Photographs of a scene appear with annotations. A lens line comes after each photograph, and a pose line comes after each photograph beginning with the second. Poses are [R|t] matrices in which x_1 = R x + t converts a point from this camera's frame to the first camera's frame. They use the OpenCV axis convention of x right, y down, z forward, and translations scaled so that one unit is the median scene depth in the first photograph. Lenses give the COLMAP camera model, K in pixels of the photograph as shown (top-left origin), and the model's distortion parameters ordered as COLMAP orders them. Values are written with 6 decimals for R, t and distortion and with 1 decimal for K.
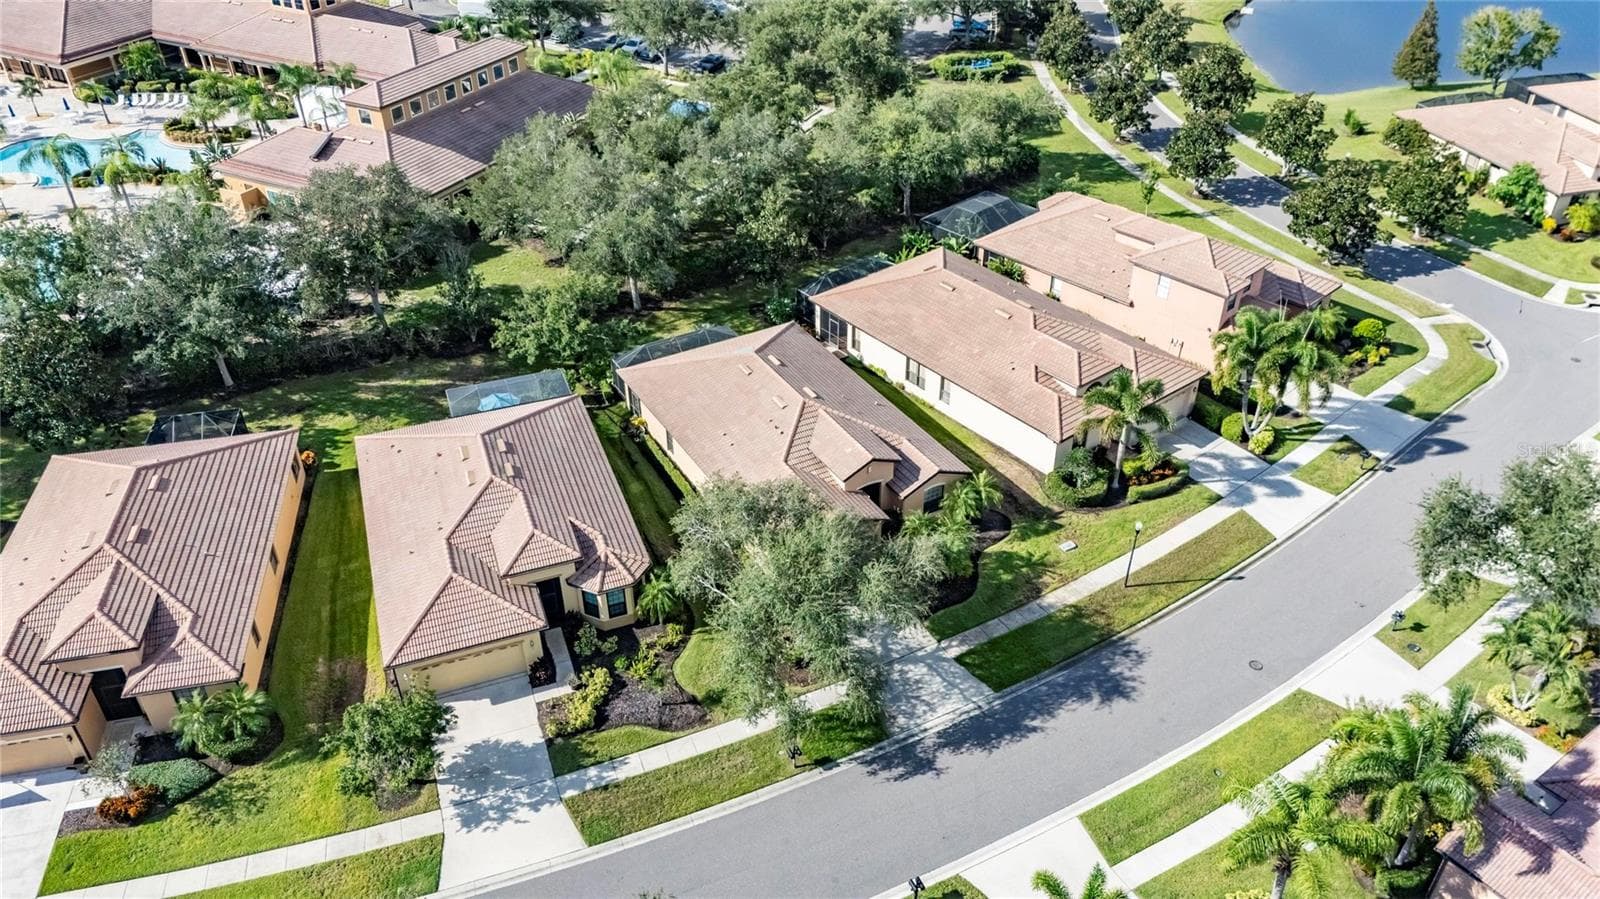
lens RADIAL K [[1182.8, 0, 800.0], [0, 1182.8, 449.5], [0, 0, 1]] dist [0.074981, -0.073412]
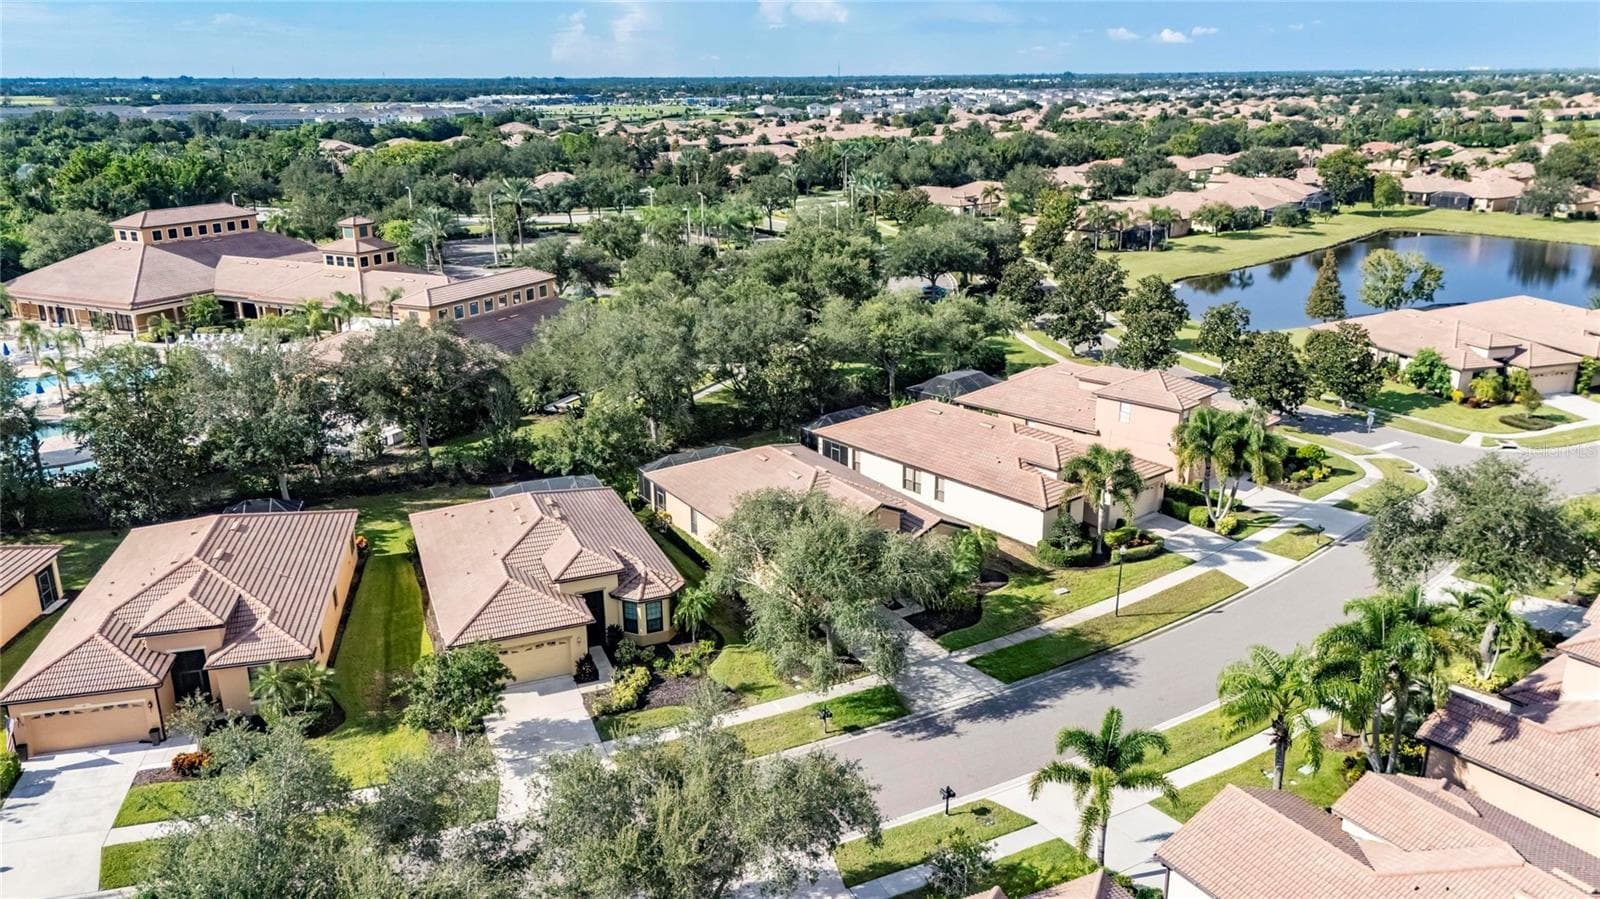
lens RADIAL K [[1182.8, 0, 800.0], [0, 1182.8, 449.5], [0, 0, 1]] dist [0.074981, -0.073412]
pose [[0.999590, -0.011179, 0.026378, -0.042264], [0.018472, 0.955268, -0.295163, 0.272698], [-0.021899, 0.295529, 0.955083, -0.079815]]
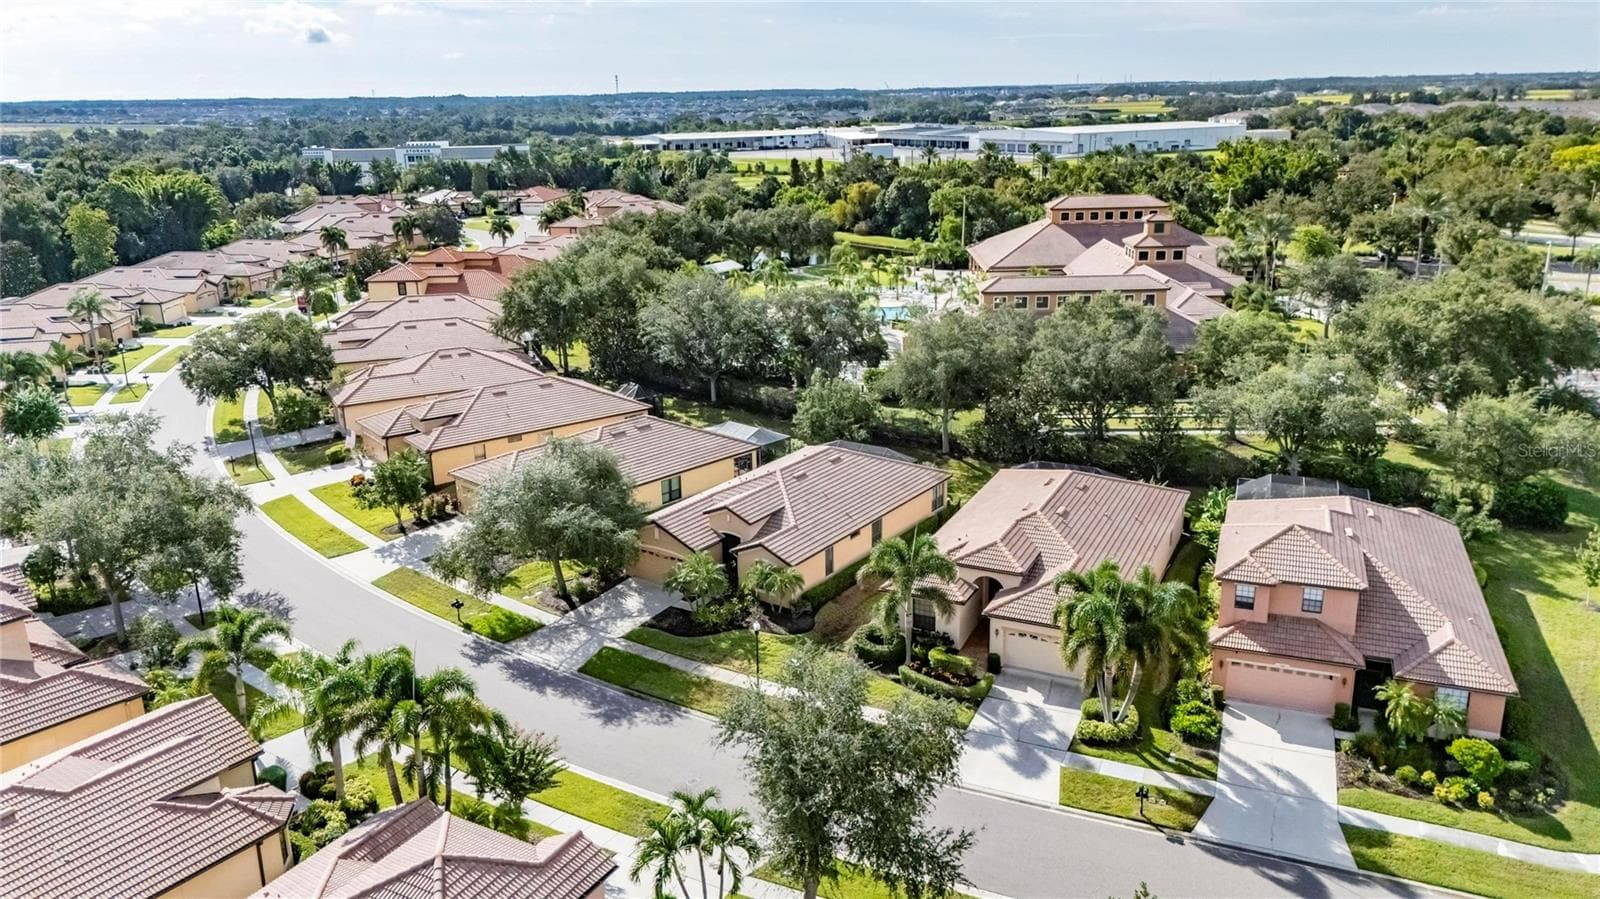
lens RADIAL K [[1182.8, 0, 800.0], [0, 1182.8, 449.5], [0, 0, 1]] dist [0.074981, -0.073412]
pose [[0.434959, 0.261967, -0.861501, 1.021827], [-0.501084, 0.865339, 0.010145, -0.084525], [0.748148, 0.427271, 0.507655, 0.422429]]
